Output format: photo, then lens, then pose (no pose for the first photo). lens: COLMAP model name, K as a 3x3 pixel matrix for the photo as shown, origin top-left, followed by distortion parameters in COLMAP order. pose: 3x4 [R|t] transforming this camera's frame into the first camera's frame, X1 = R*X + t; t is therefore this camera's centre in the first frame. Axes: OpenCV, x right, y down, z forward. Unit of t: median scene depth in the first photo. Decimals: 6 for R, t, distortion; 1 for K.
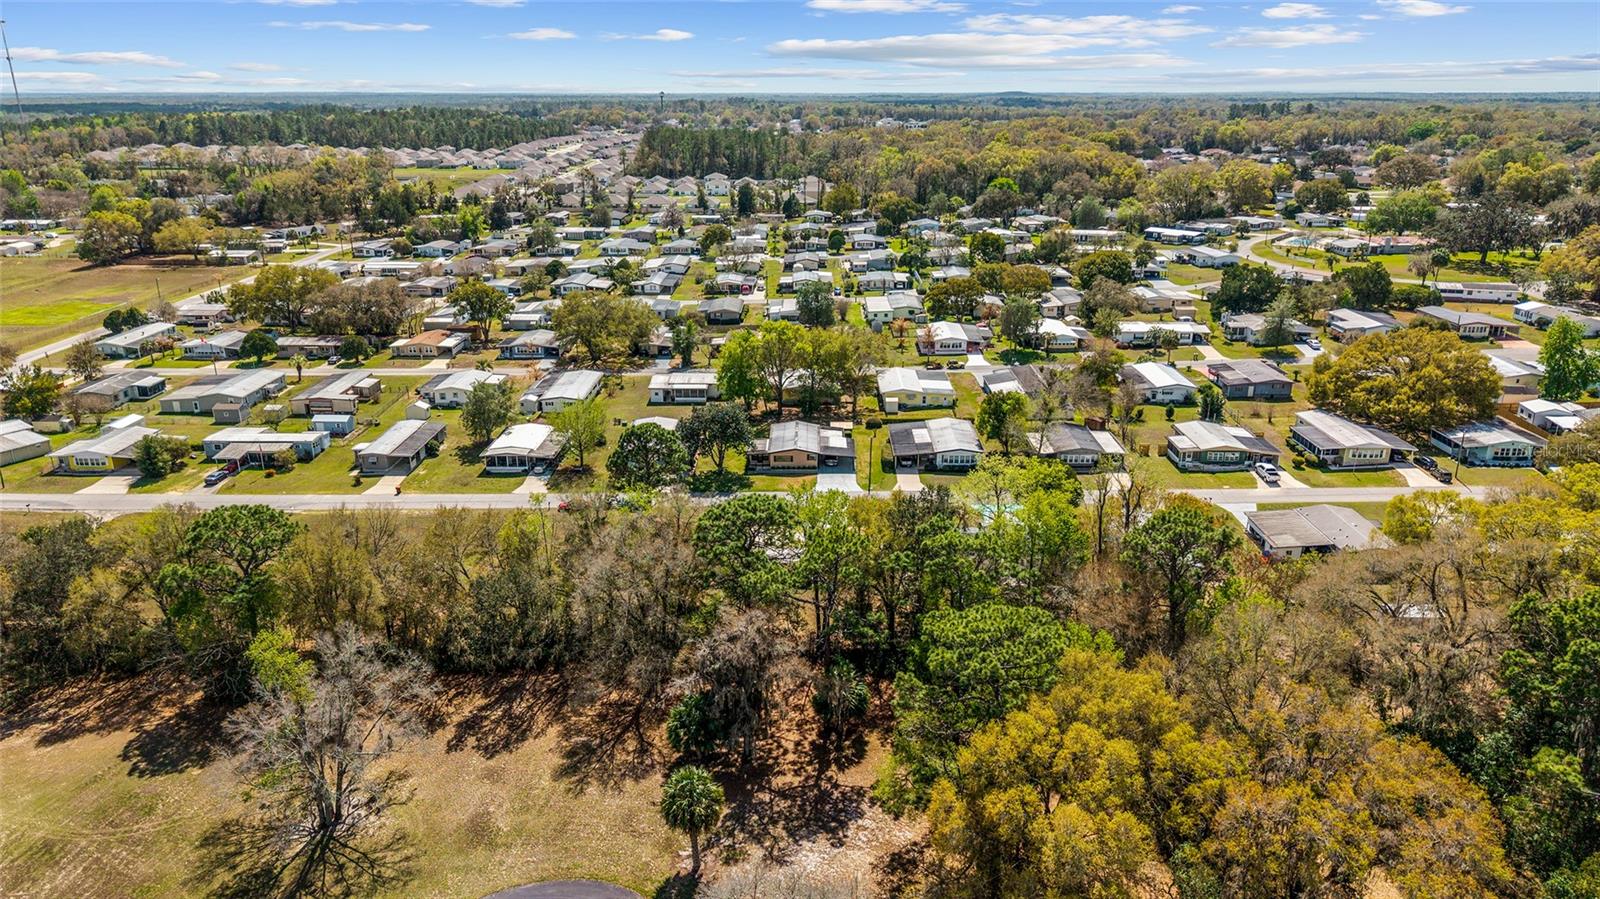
lens RADIAL K [[1097.9, 0, 800.2], [0, 1097.9, 417.0], [0, 0, 1]] dist [0.004675, -0.002069]
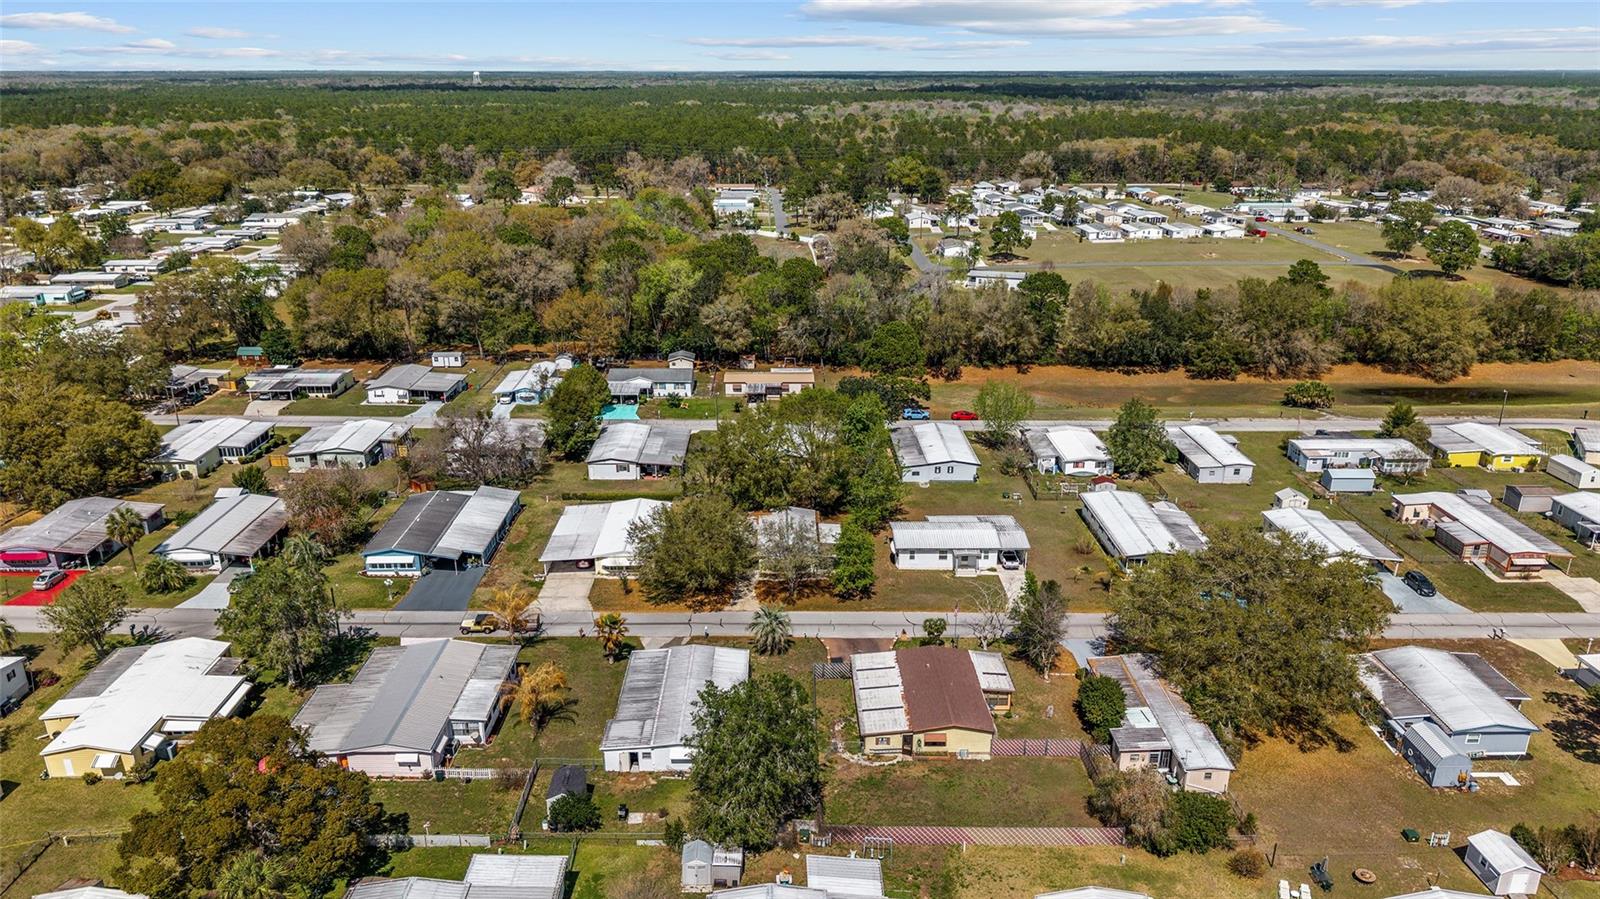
lens RADIAL K [[1097.9, 0, 800.2], [0, 1097.9, 417.0], [0, 0, 1]] dist [0.004675, -0.002069]
pose [[-0.999761, 0.008992, -0.019951, 0.003147], [-0.003717, 0.828675, 0.559718, -0.453109], [0.021566, 0.559658, -0.828443, 1.521010]]
